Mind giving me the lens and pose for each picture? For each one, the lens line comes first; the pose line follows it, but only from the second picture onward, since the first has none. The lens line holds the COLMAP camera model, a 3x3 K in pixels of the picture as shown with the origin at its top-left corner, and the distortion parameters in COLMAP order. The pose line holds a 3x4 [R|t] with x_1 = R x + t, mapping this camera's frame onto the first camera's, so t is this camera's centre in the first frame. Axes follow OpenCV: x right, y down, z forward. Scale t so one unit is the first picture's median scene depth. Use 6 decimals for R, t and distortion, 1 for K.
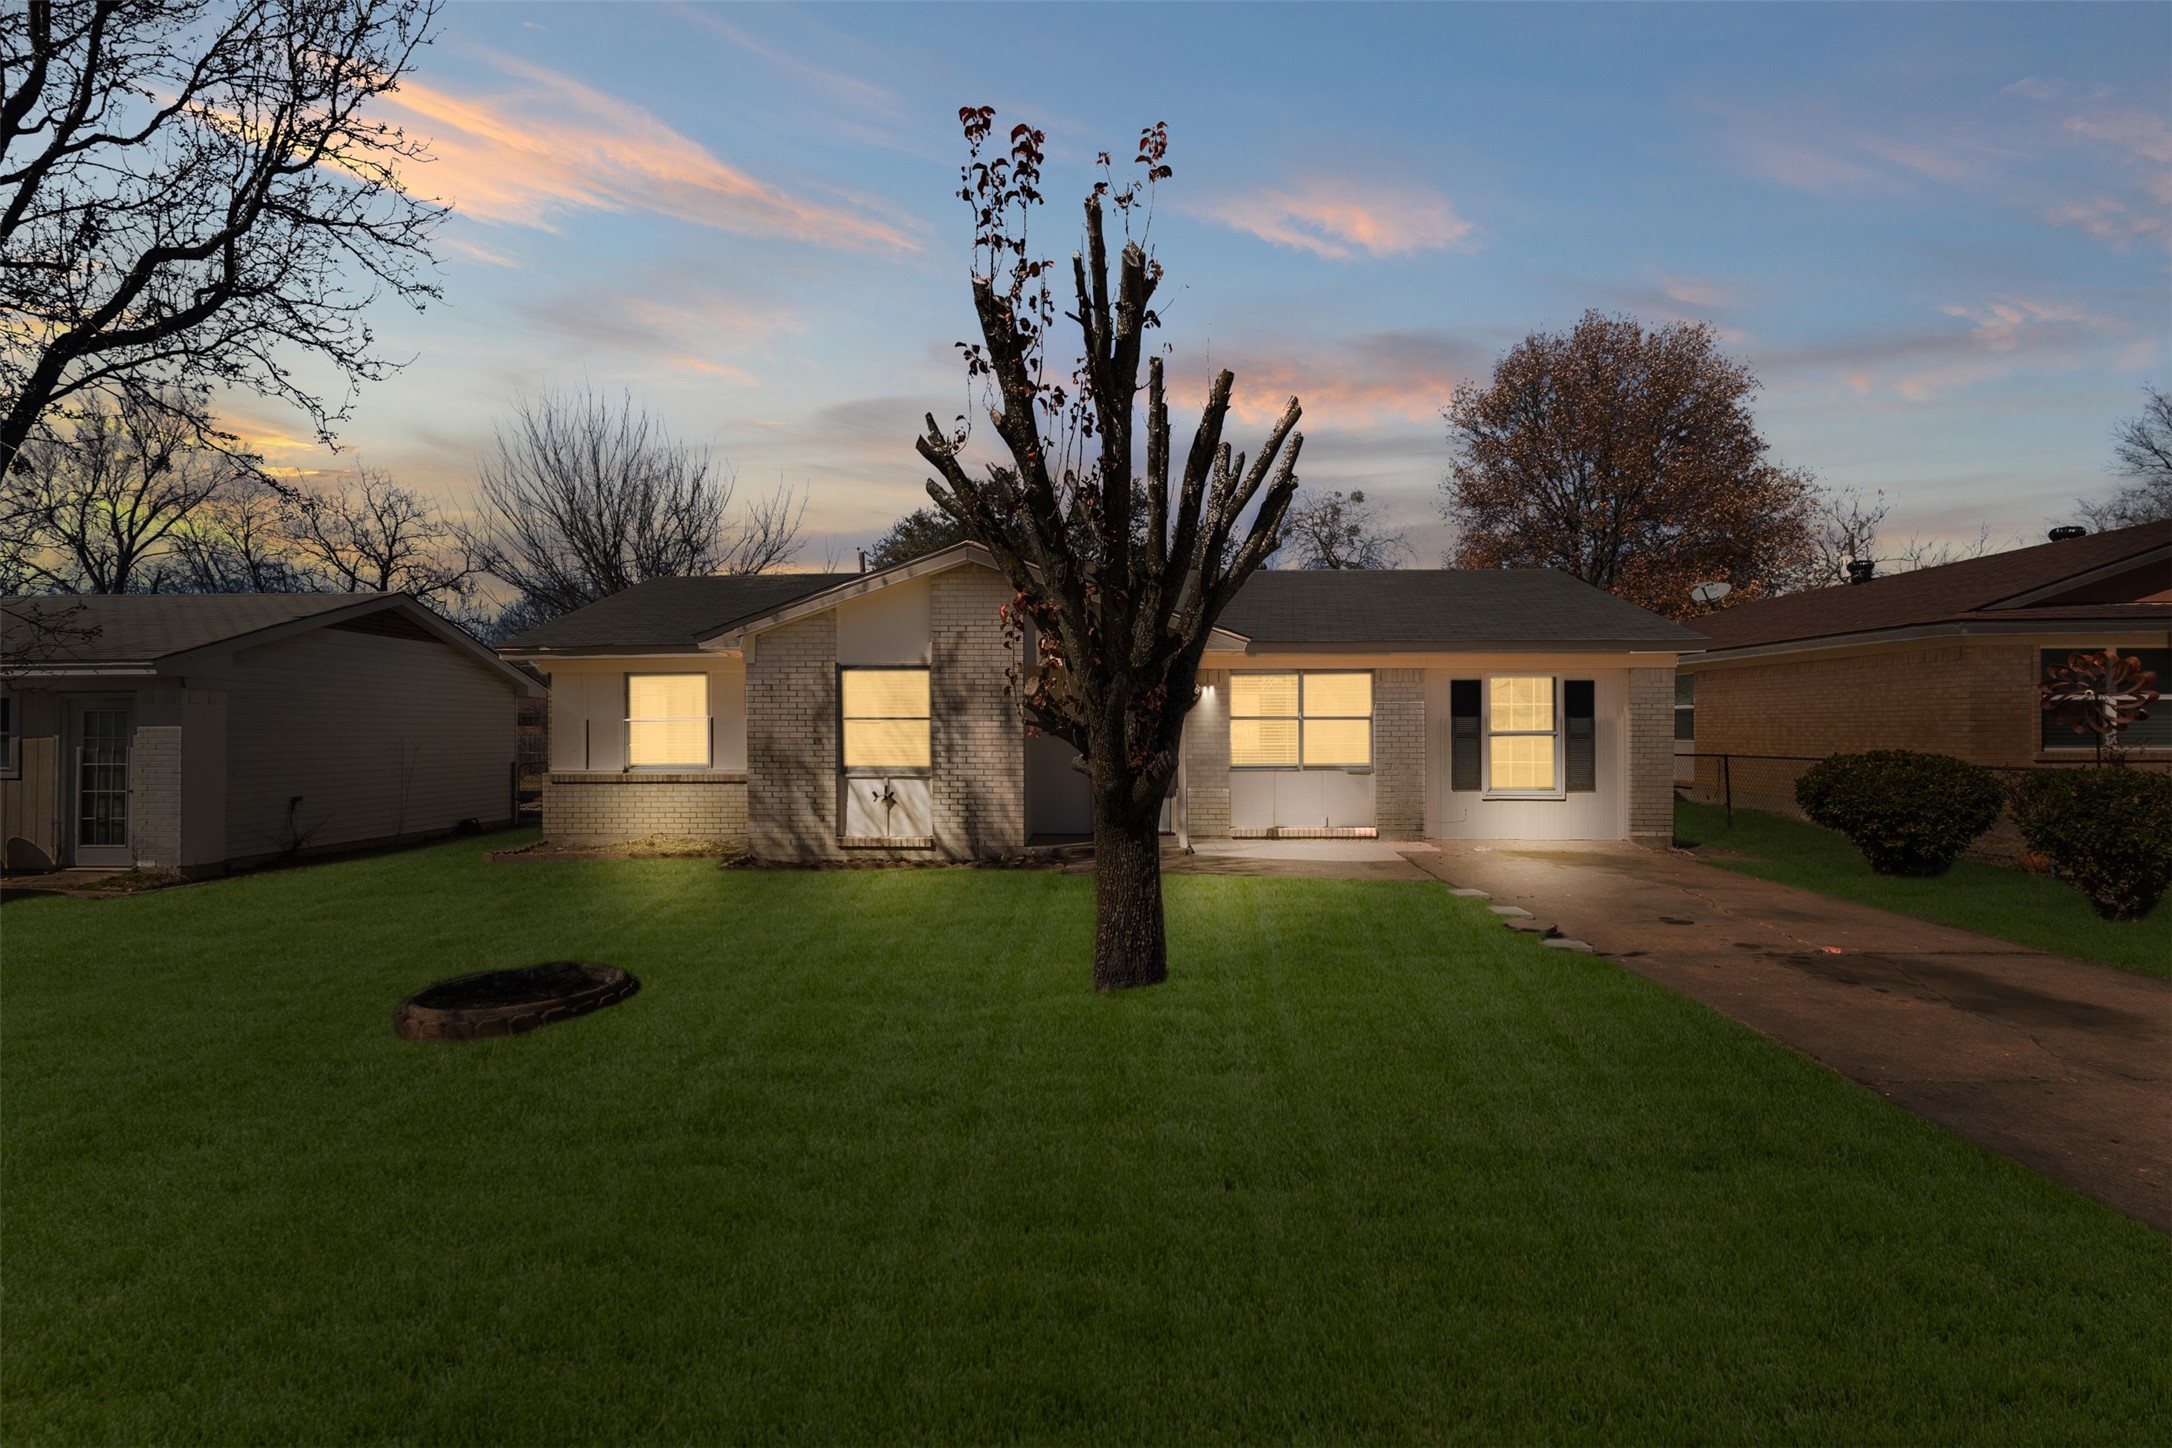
lens RADIAL K [[1001.0, 0, 1078.5], [0, 1001.0, 732.3], [0, 0, 1]] dist [0.003030, 0.001061]
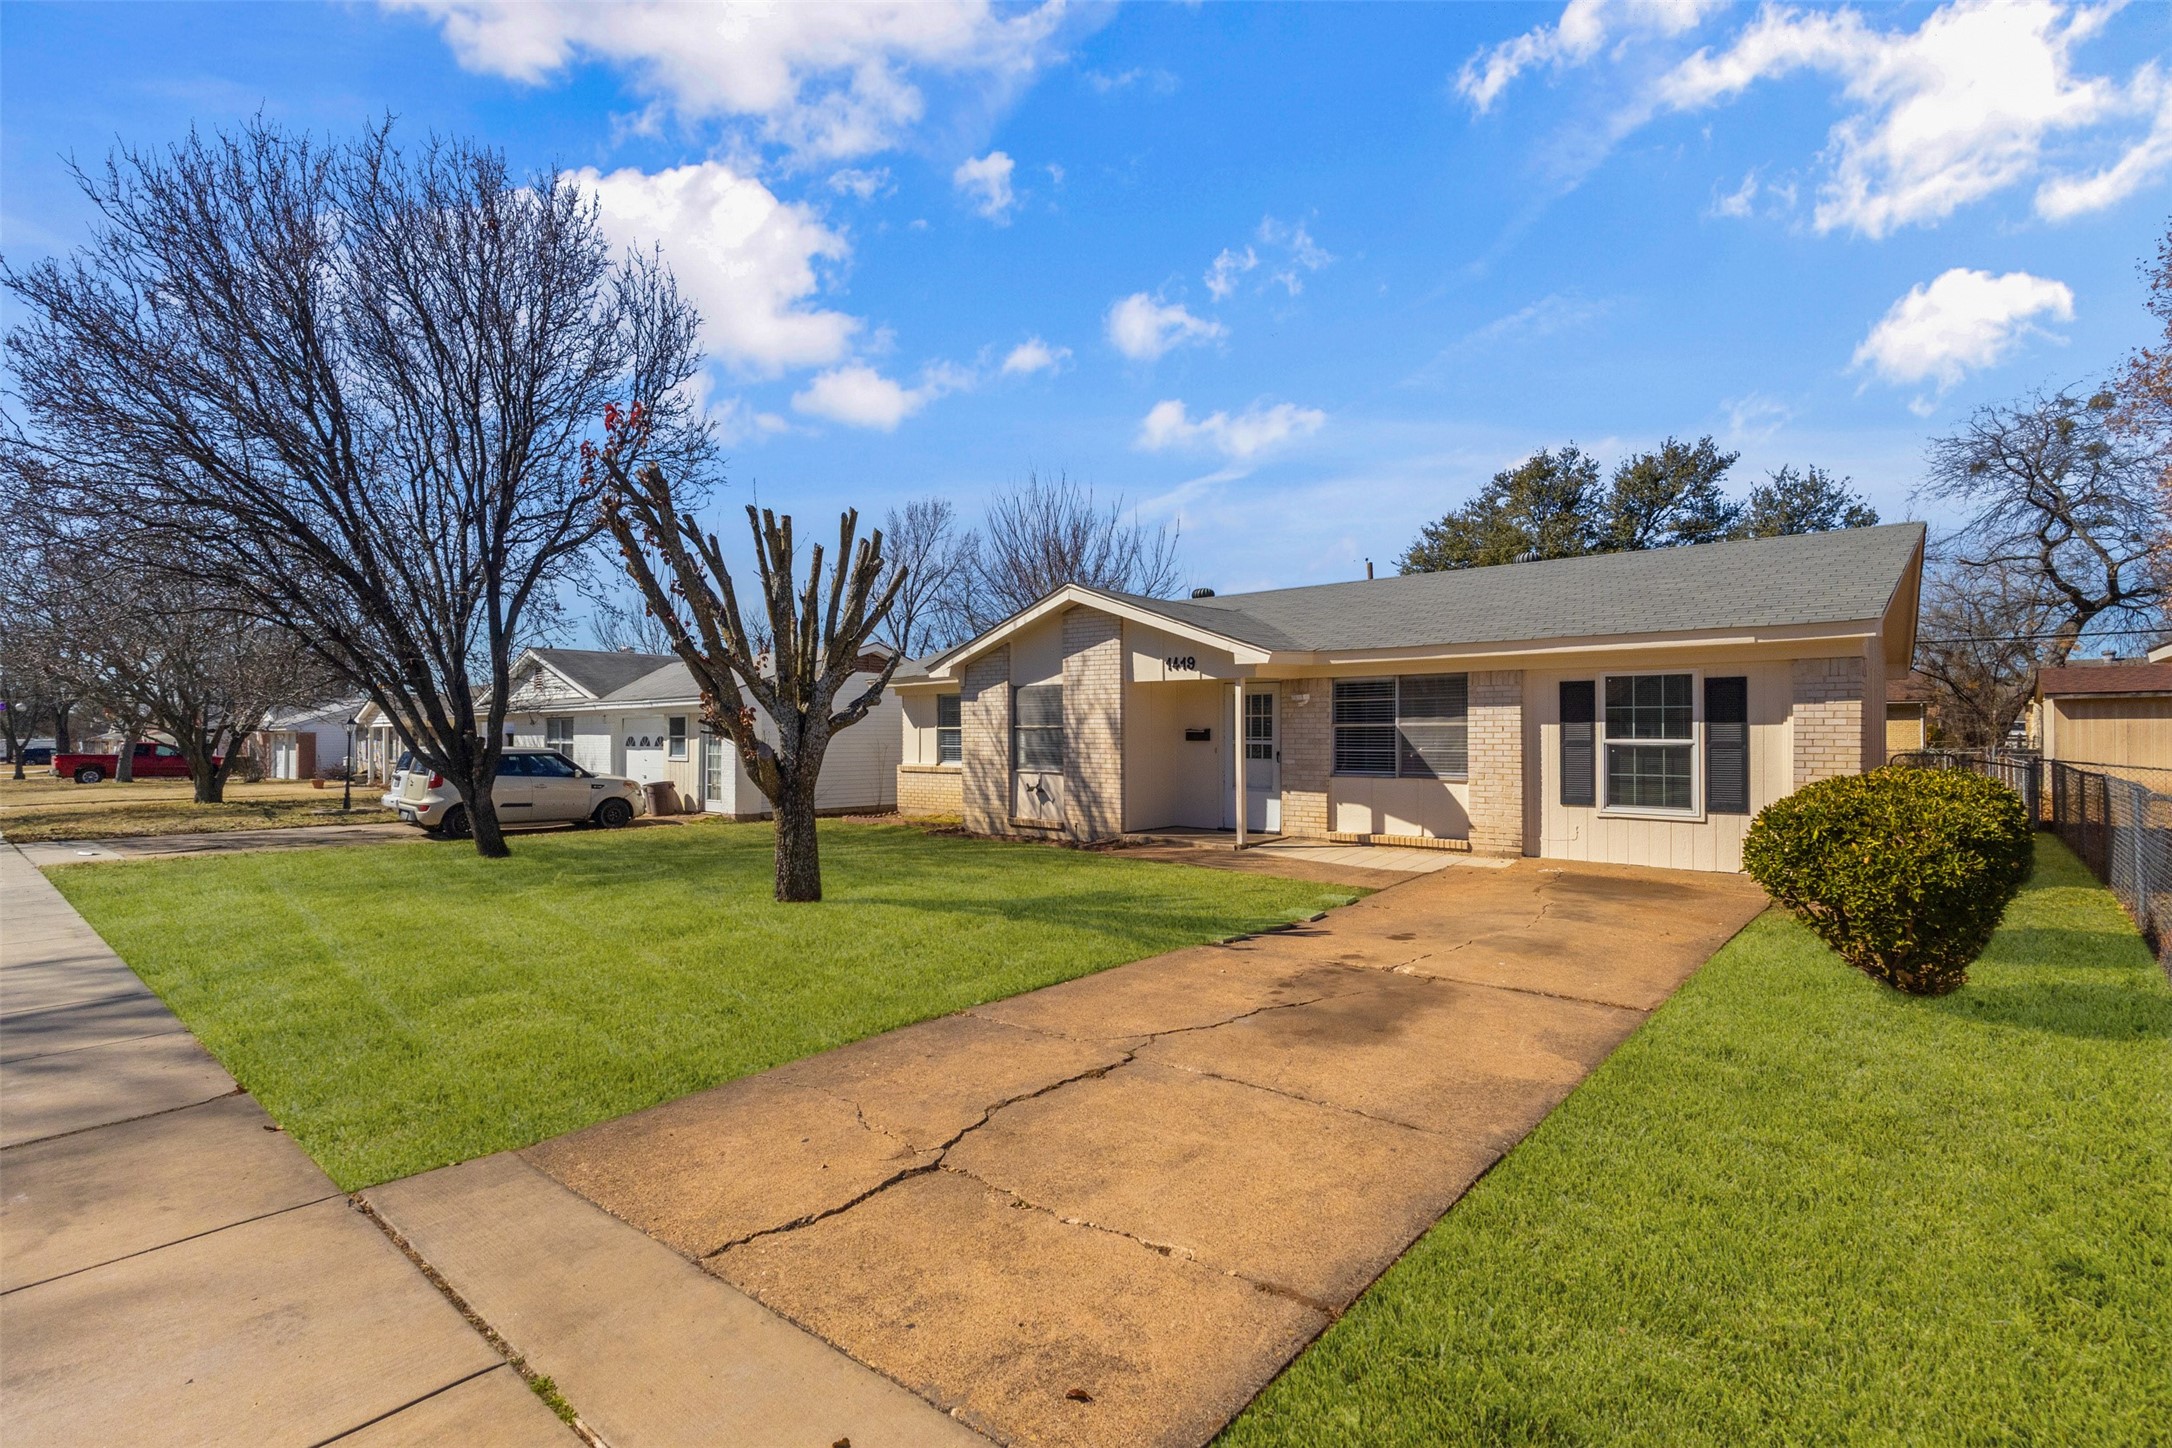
lens RADIAL K [[1001.0, 0, 1078.5], [0, 1001.0, 732.3], [0, 0, 1]] dist [0.003030, 0.001061]
pose [[0.782021, -0.000155, -0.623253, 0.644999], [-0.001692, 0.999996, -0.002371, -0.003354], [0.623250, 0.002909, 0.782017, 0.034021]]
